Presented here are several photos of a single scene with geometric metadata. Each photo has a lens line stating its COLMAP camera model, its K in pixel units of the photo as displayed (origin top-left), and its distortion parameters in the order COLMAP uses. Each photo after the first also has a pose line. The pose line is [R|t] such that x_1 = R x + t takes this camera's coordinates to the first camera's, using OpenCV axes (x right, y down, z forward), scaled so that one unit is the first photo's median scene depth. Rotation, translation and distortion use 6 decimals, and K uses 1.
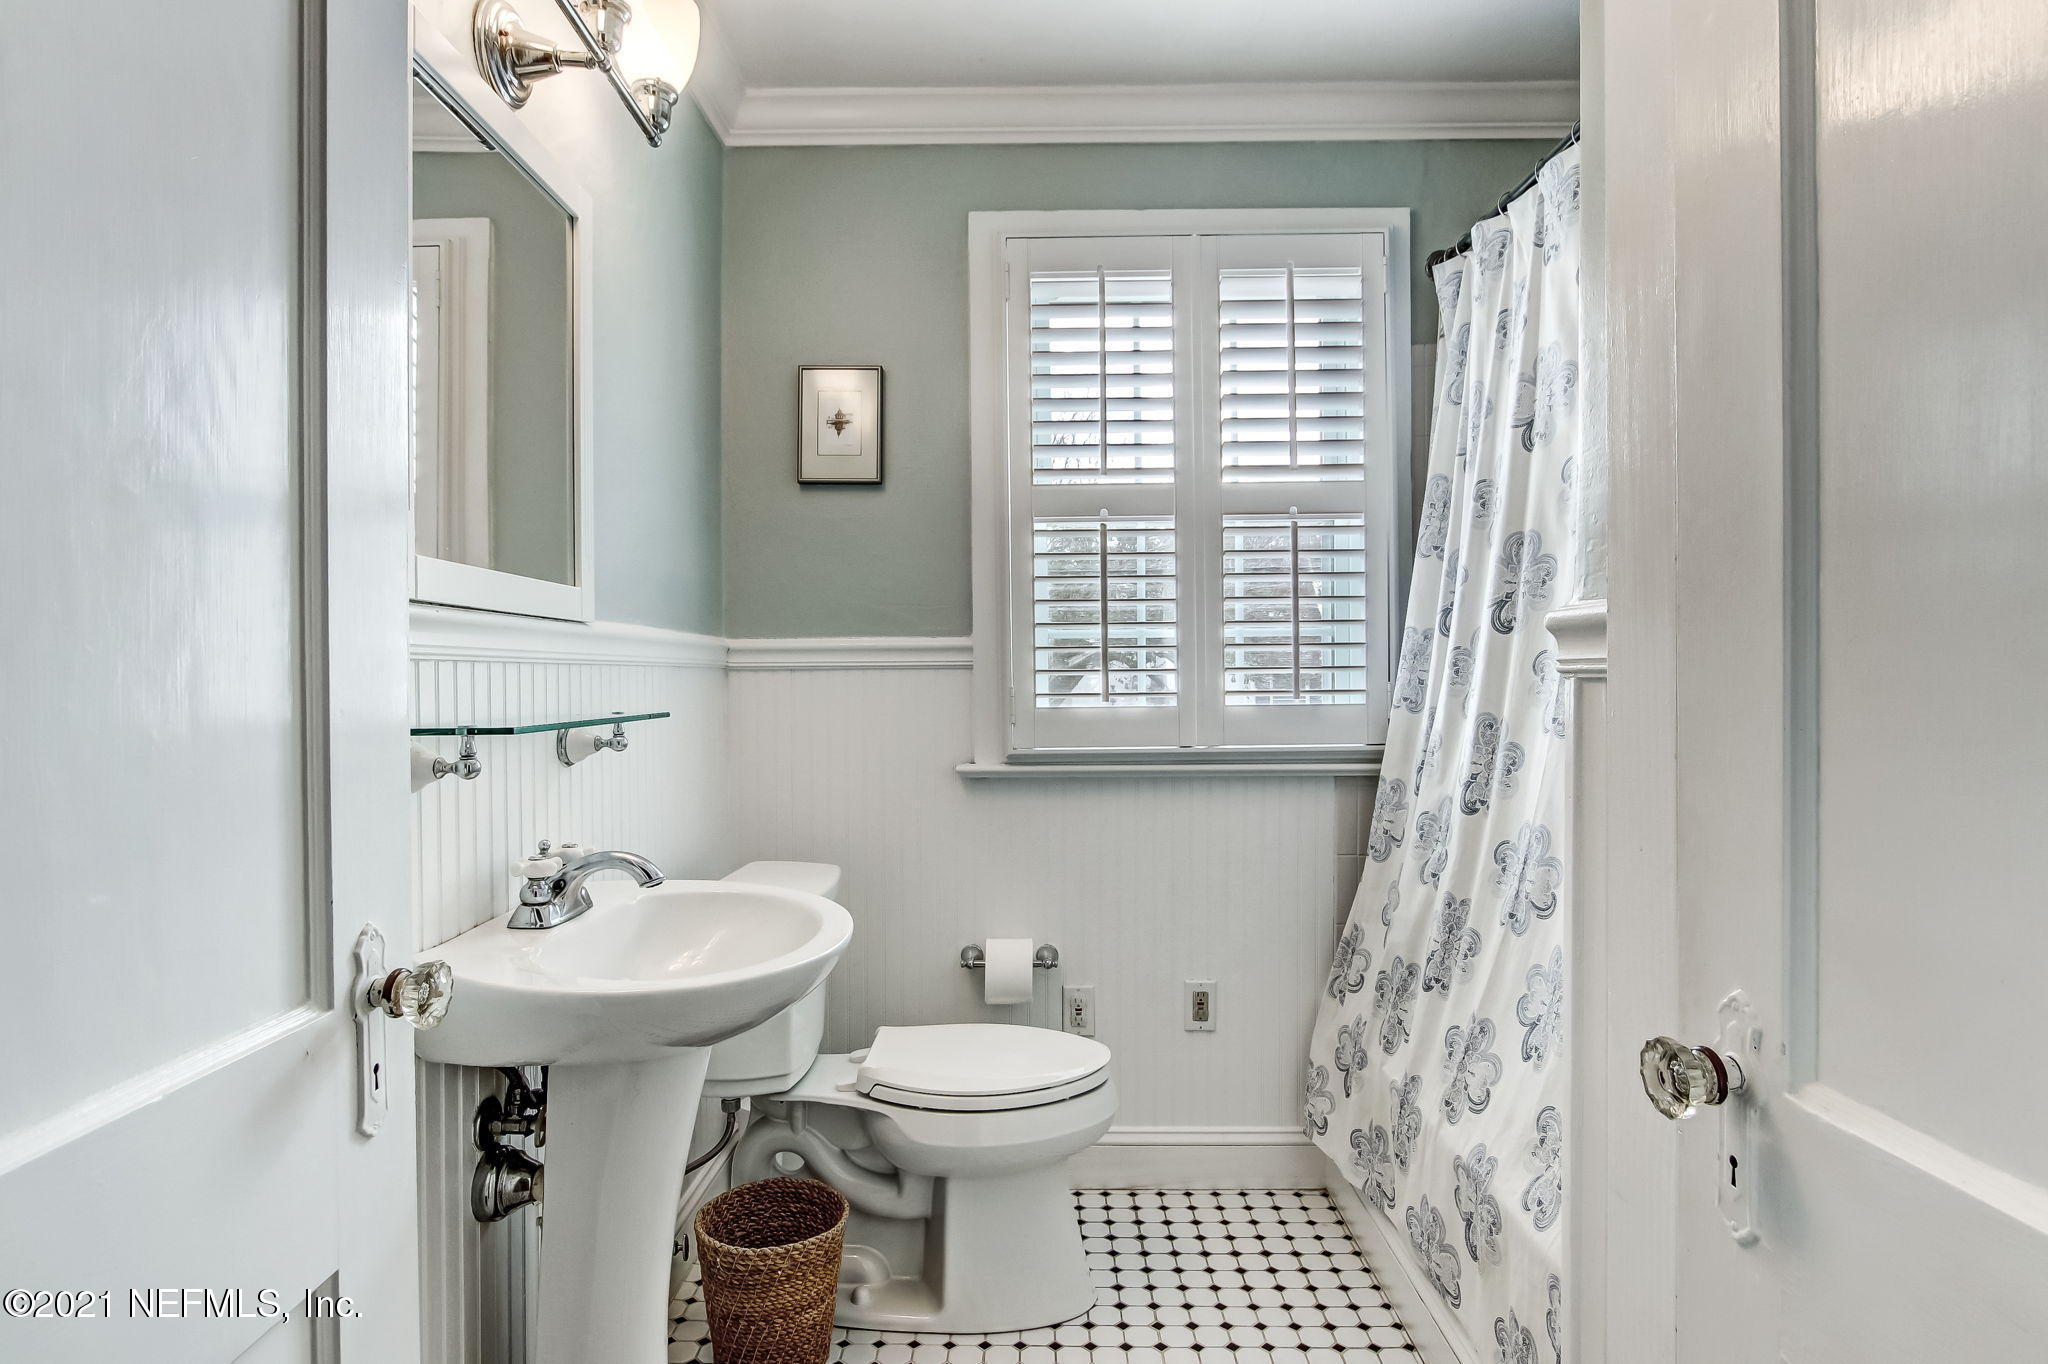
lens RADIAL K [[1069.2, 0, 1023.0], [0, 1069.2, 738.2], [0, 0, 1]] dist [-0.019797, 0.000859]
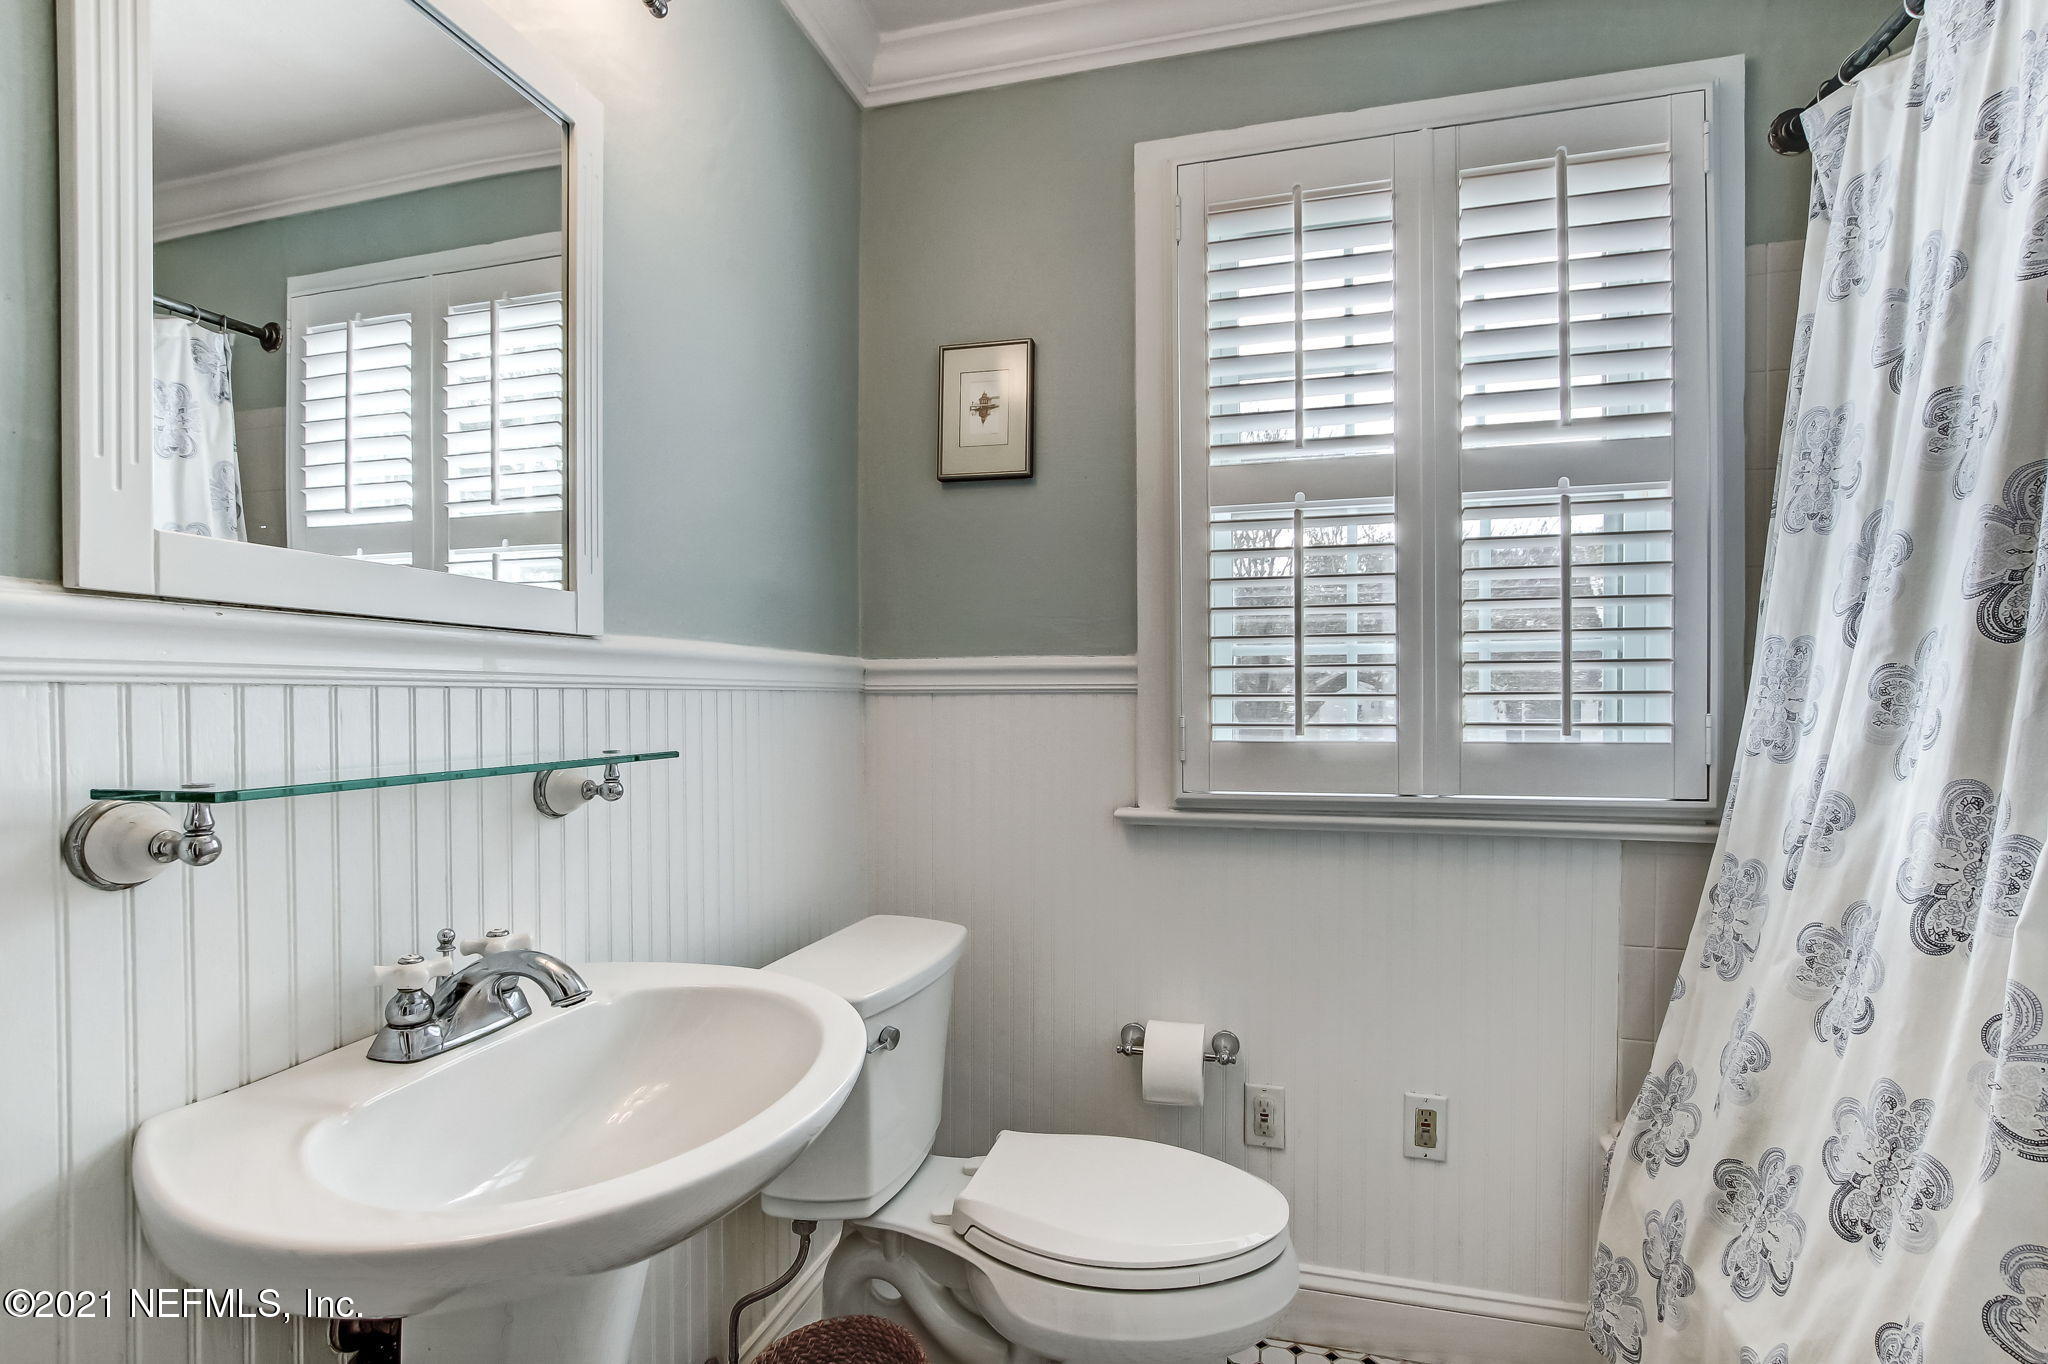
lens RADIAL K [[949.6, 0, 1027.2], [0, 949.6, 735.0], [0, 0, 1]] dist [-0.027686, 0.013719]
pose [[0.969931, 0.011603, -0.243103, 0.051250], [-0.016197, 0.999726, -0.016908, -0.019071], [0.242840, 0.020337, 0.969853, 0.272896]]
